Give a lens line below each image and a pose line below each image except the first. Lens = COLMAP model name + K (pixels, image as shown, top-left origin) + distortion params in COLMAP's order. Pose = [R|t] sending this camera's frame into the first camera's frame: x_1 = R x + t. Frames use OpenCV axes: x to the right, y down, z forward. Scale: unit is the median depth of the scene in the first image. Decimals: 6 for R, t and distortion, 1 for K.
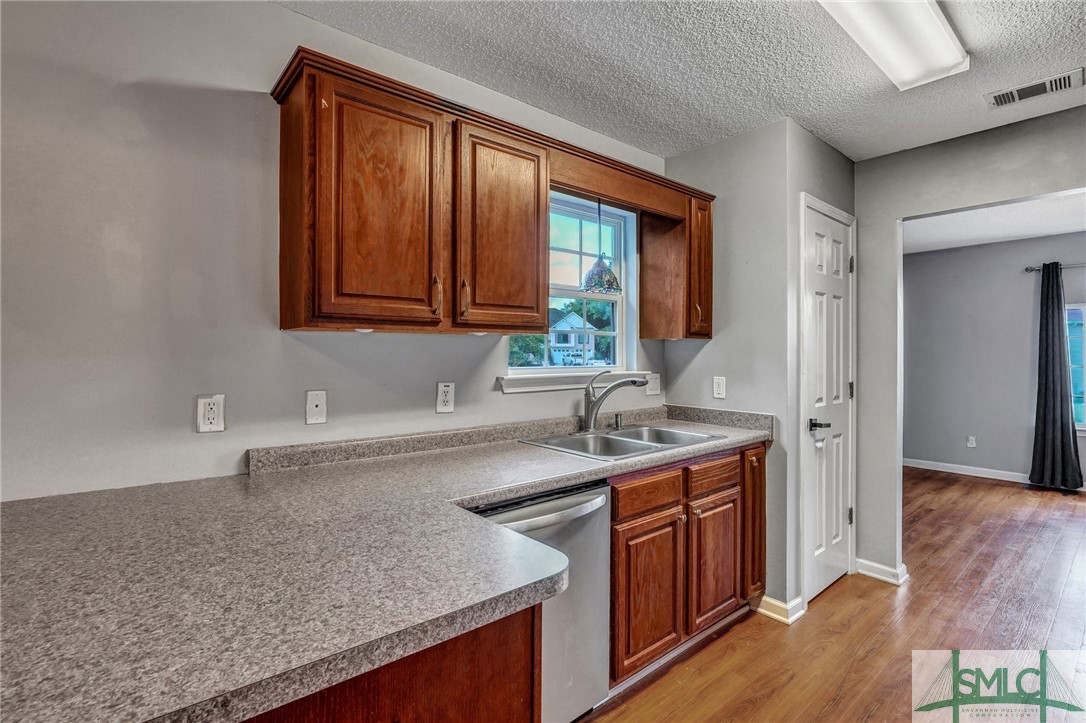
lens RADIAL K [[508.6, 0, 534.6], [0, 508.6, 357.0], [0, 0, 1]] dist [-0.013787, 0.010882]
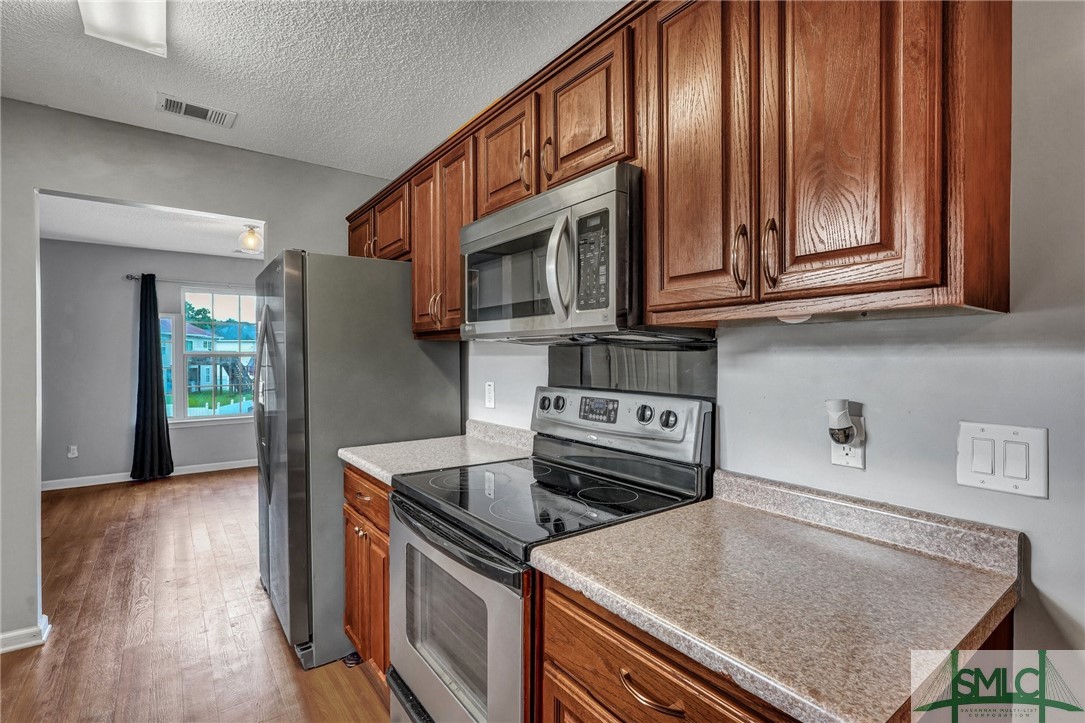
lens RADIAL K [[508.1, 0, 534.2], [0, 508.1, 357.0], [0, 0, 1]] dist [-0.013787, 0.010882]
pose [[0.058497, 0.000016, 0.998288, -0.031668], [0.010747, 0.999942, -0.000645, 0.003760], [-0.998230, 0.010766, 0.058493, 0.135893]]
